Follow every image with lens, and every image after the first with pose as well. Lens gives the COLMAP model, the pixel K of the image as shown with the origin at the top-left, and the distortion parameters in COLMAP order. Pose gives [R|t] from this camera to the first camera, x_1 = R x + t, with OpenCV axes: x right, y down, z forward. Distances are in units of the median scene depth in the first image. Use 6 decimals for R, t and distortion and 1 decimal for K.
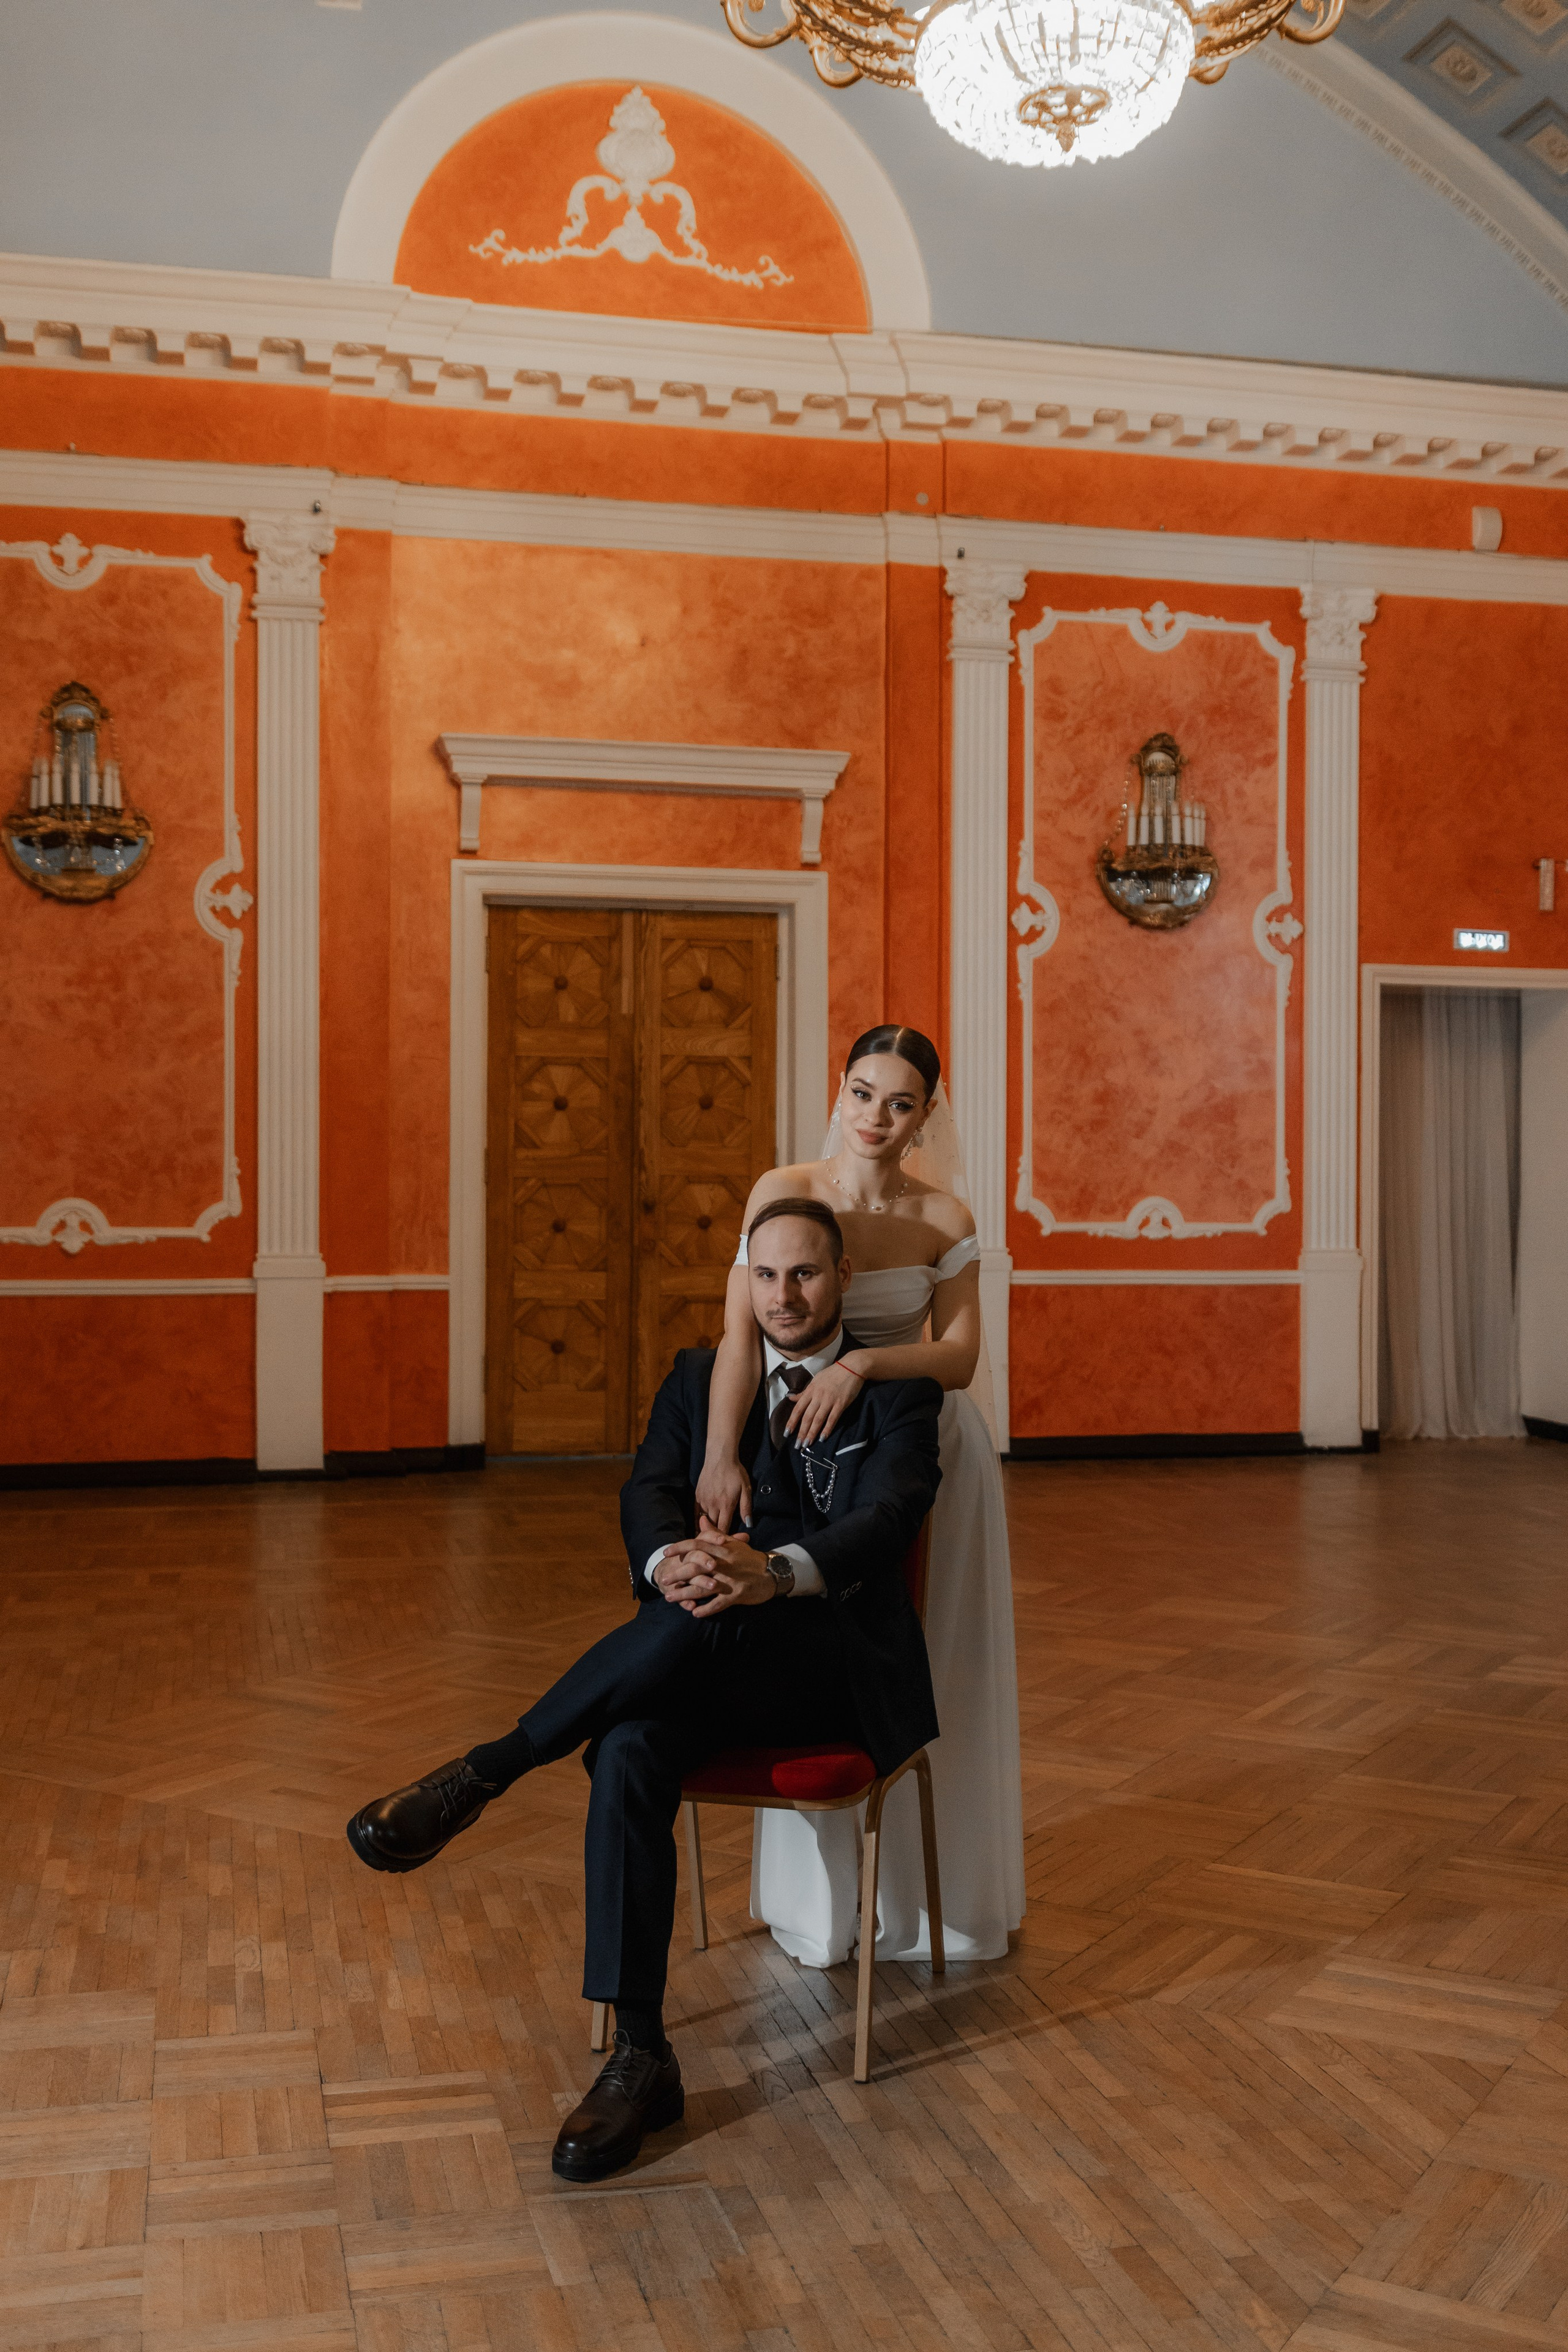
lens RADIAL K [[2400.4, 0, 784.0], [0, 2400.4, 1176.0], [0, 0, 1]] dist [0.000185, -0.001987]
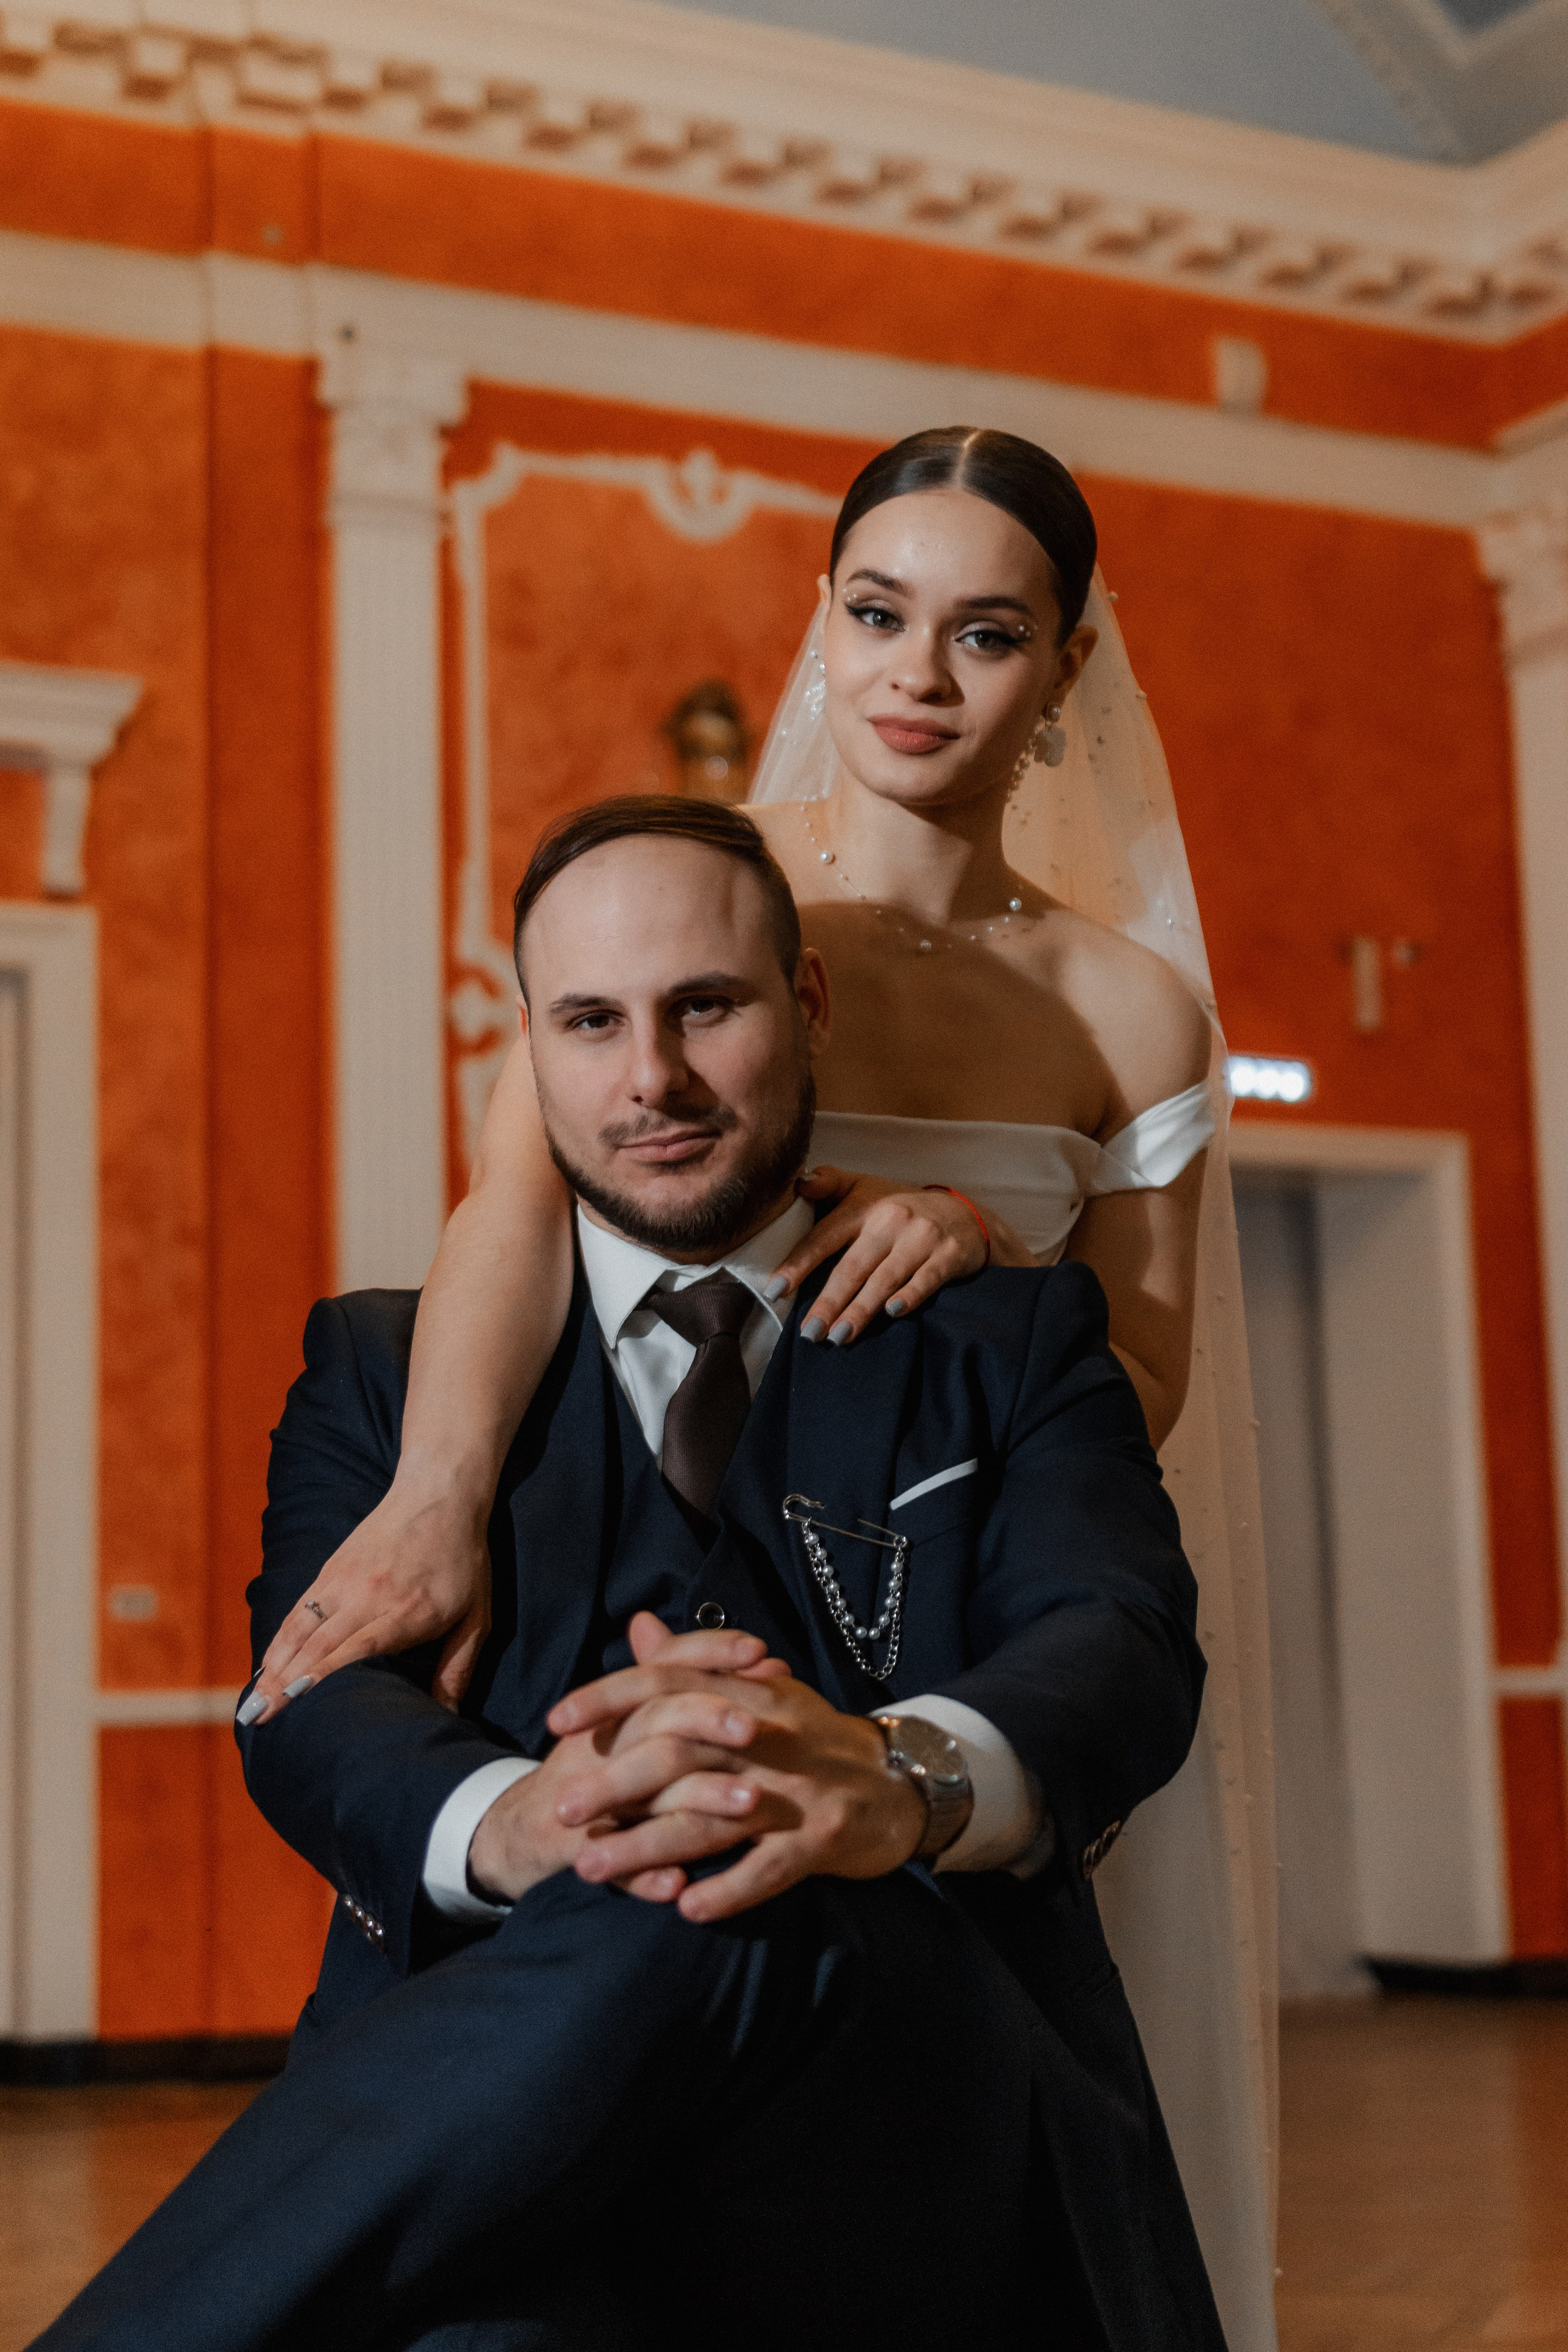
lens RADIAL K [[3861.5, 0, 785.2], [0, 3861.5, 1092.6], [0, 0, 1]] dist [-0.001570, -0.001147]
pose [[0.969050, 0.010446, 0.246643, -0.041894], [0.031093, 0.985983, -0.163920, 0.051484], [-0.244898, 0.166516, 0.955143, 0.180353]]
